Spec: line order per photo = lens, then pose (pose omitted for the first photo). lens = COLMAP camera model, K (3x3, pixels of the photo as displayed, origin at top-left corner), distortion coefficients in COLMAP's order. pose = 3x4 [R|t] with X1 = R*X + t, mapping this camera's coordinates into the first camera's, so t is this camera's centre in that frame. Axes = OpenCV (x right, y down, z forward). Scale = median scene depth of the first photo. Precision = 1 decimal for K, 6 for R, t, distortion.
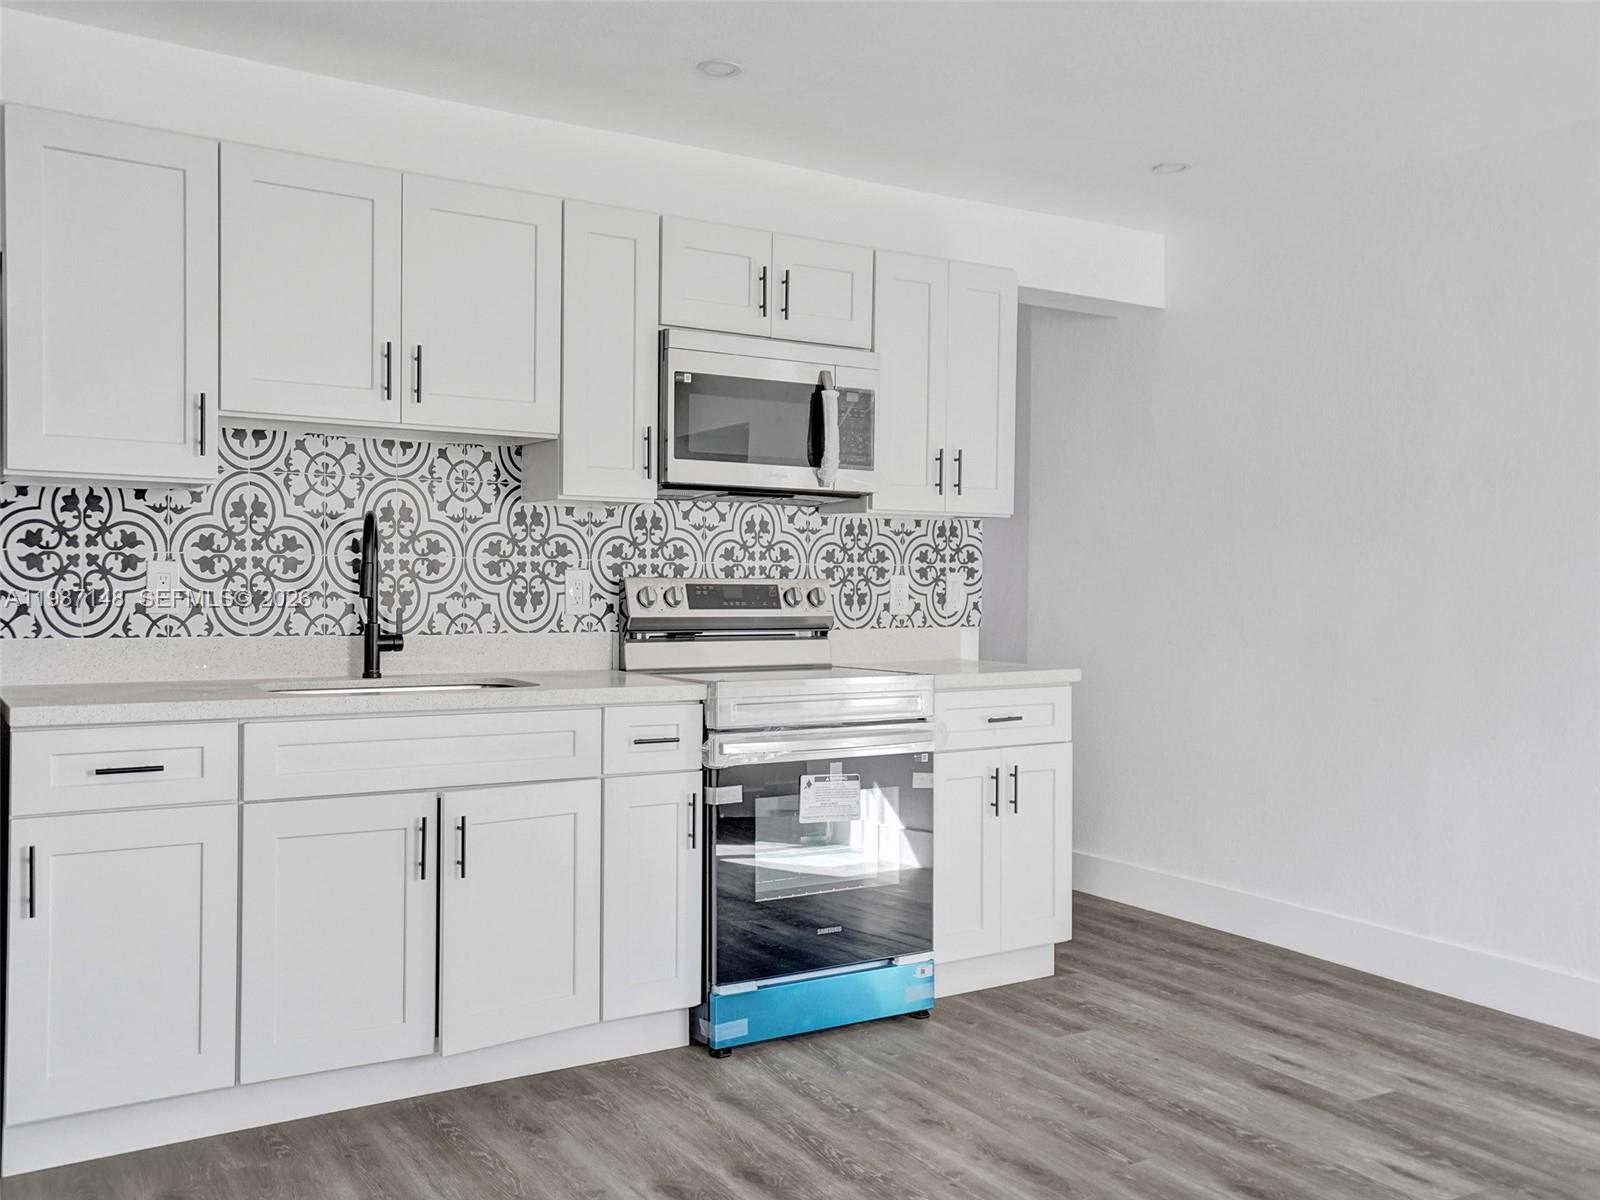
lens RADIAL K [[1477.3, 0, 800.0], [0, 1477.3, 600.0], [0, 0, 1]] dist [0.053717, 0.021710]
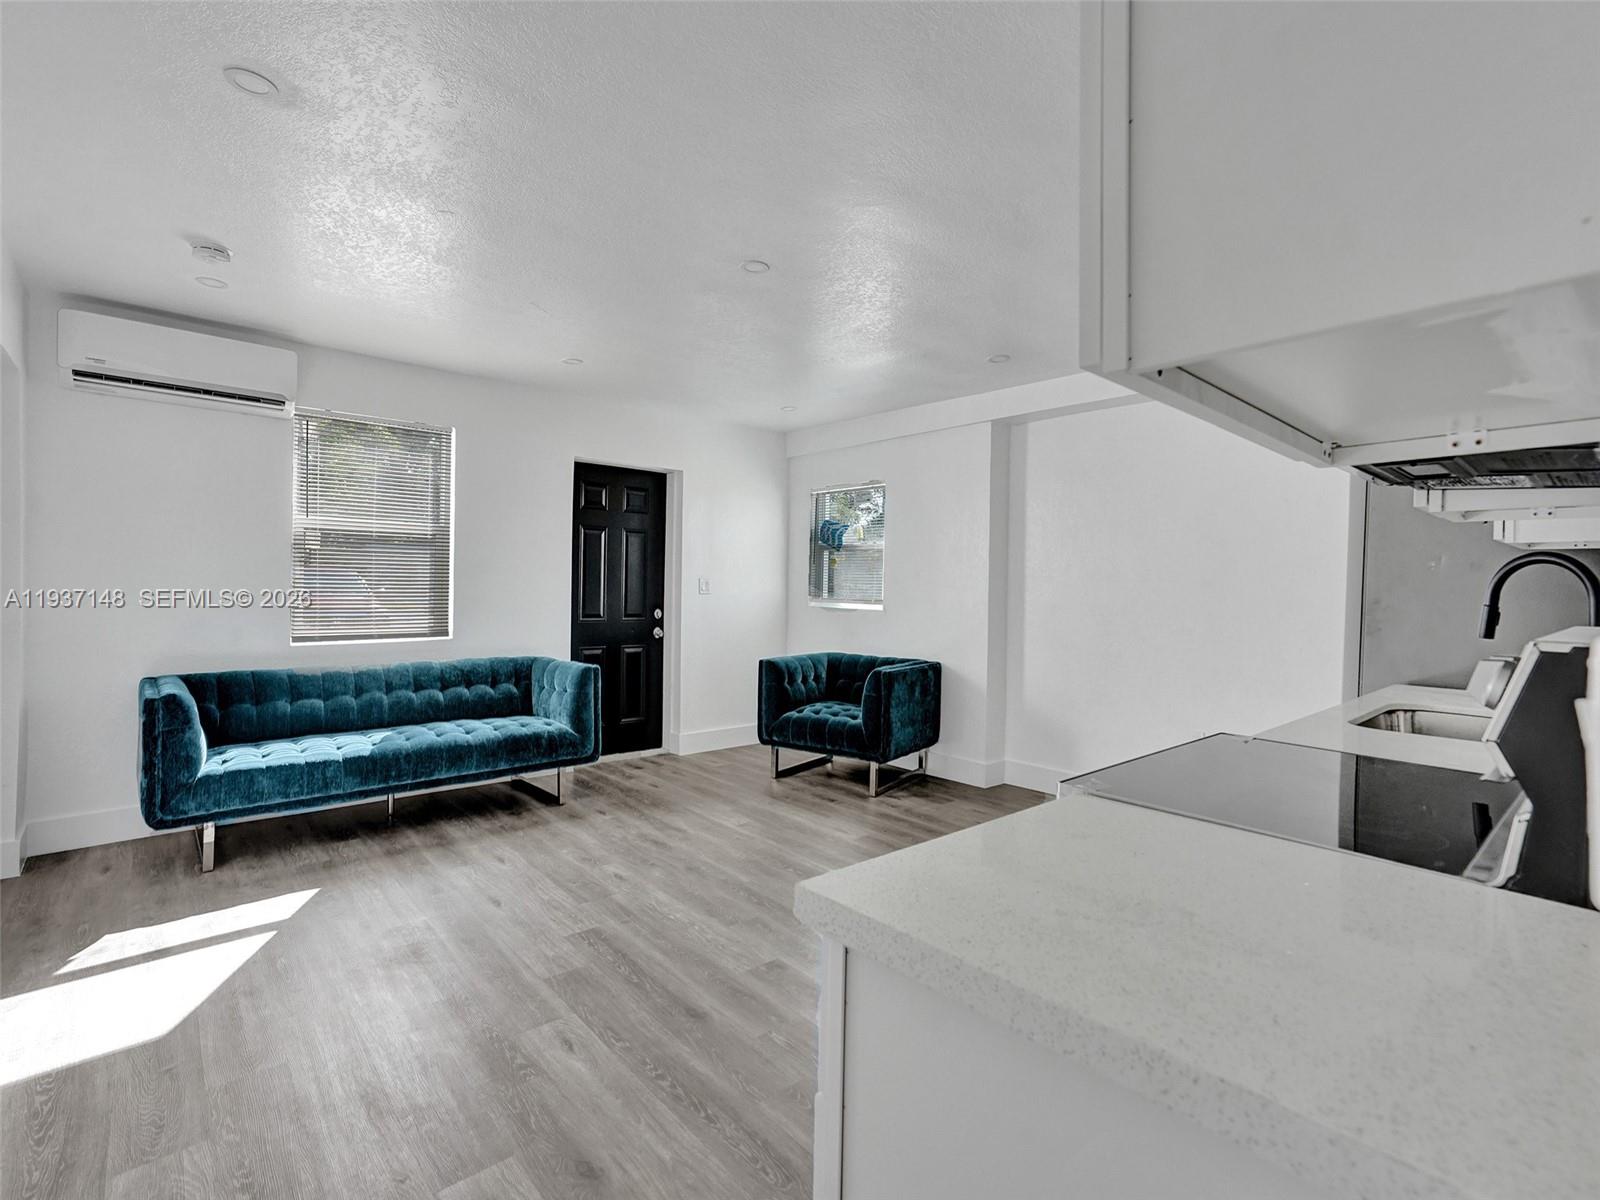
lens RADIAL K [[784.5, 0, 800.0], [0, 784.5, 600.0], [0, 0, 1]] dist [-0.025341, 0.033491]
pose [[-0.988421, -0.022168, -0.150111, 0.240484], [-0.028178, 0.998879, 0.038029, -0.023921], [0.149100, 0.041818, -0.987937, 1.298238]]
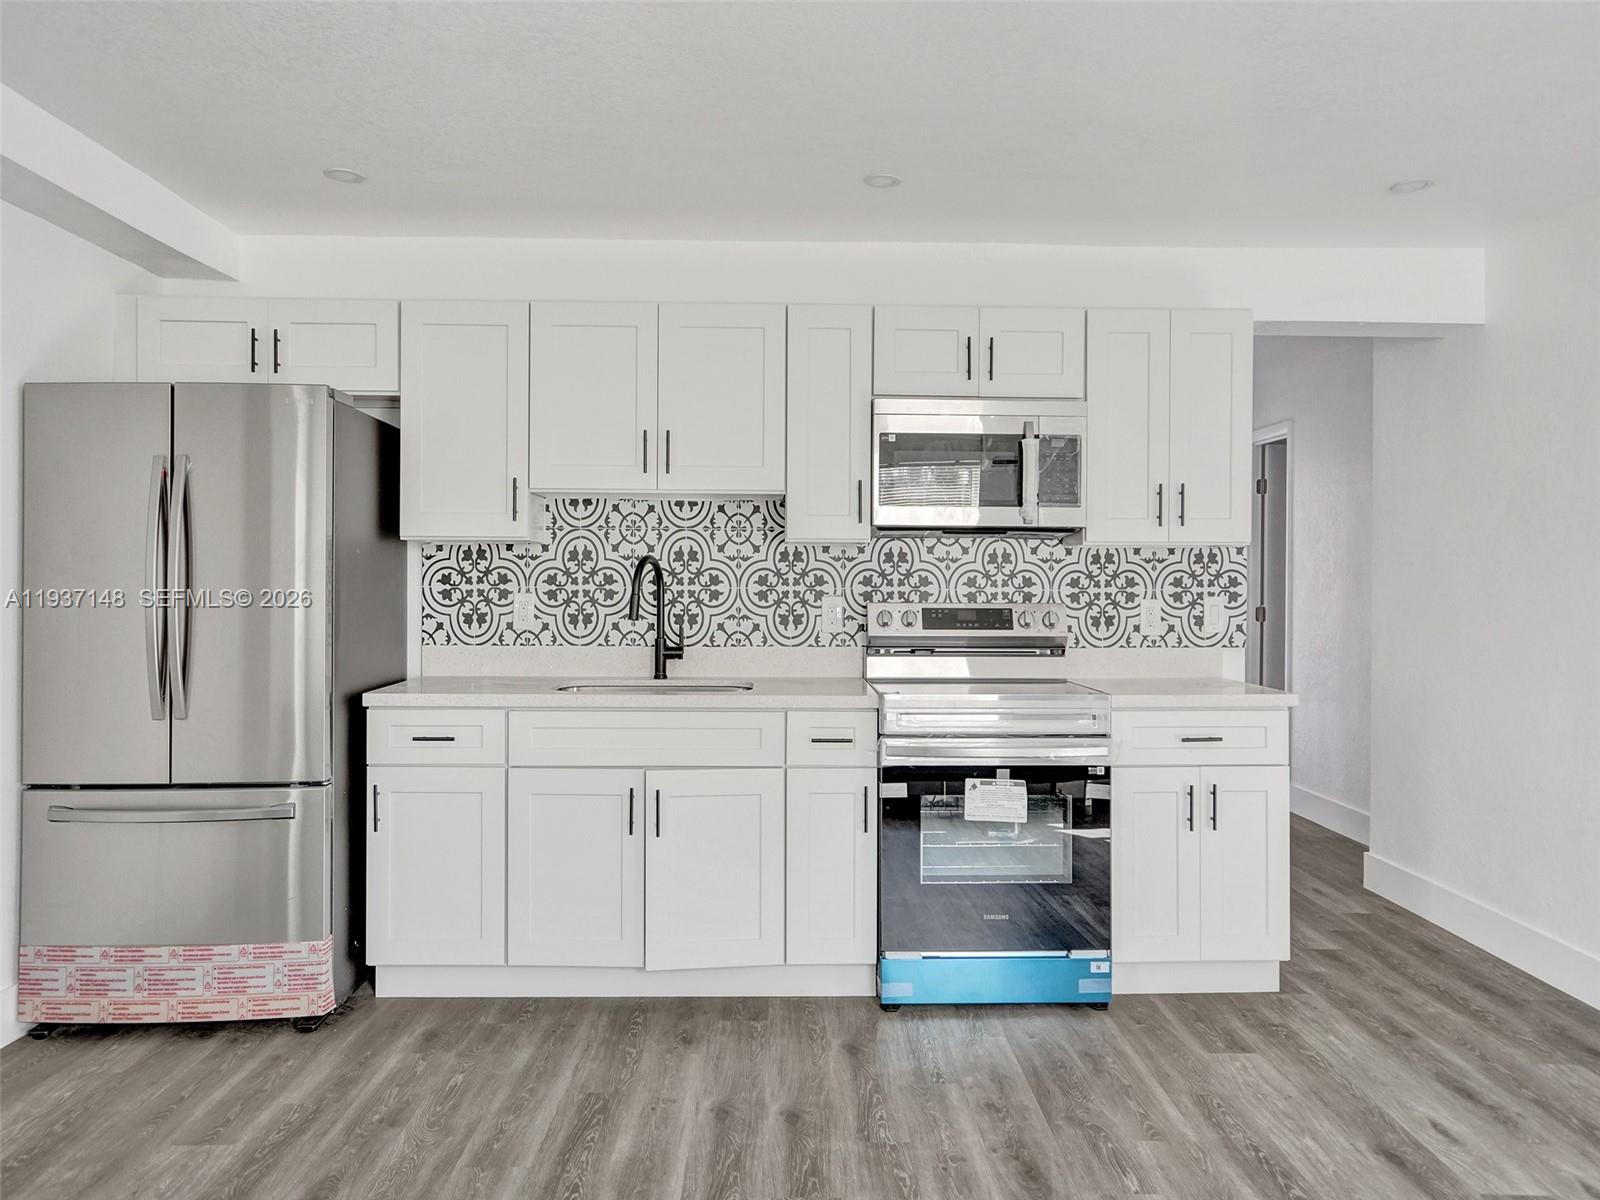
lens RADIAL K [[1117.8, 0, 800.0], [0, 1117.8, 600.0], [0, 0, 1]] dist [-0.014022, 0.052296]
pose [[0.854212, -0.007256, -0.519874, 0.327594], [-0.003253, 0.999808, -0.019300, 0.000554], [0.519914, 0.018178, 0.854025, 0.194033]]
